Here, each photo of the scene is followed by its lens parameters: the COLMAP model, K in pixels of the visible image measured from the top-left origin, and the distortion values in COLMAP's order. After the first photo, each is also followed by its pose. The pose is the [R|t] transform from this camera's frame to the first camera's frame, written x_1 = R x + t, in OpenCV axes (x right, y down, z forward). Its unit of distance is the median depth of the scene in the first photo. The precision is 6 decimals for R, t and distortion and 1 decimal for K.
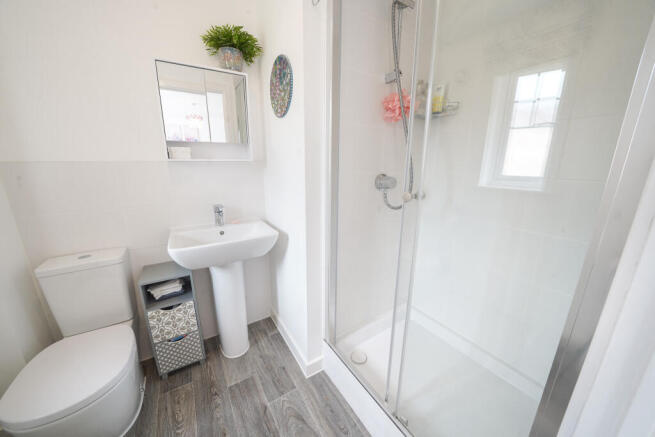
lens RADIAL K [[224.4, 0, 327.5], [0, 224.4, 218.5], [0, 0, 1]] dist [-0.029365, -0.000006]
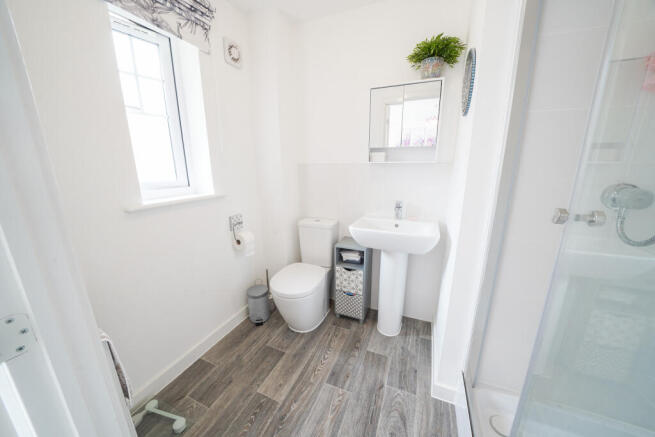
lens RADIAL K [[224.4, 0, 327.5], [0, 224.4, 218.5], [0, 0, 1]] dist [-0.029365, -0.000006]
pose [[0.560124, 0.182294, -0.808102, 0.277490], [-0.186563, 0.978187, 0.091349, -0.010547], [0.807128, 0.099595, 0.581916, 0.041748]]
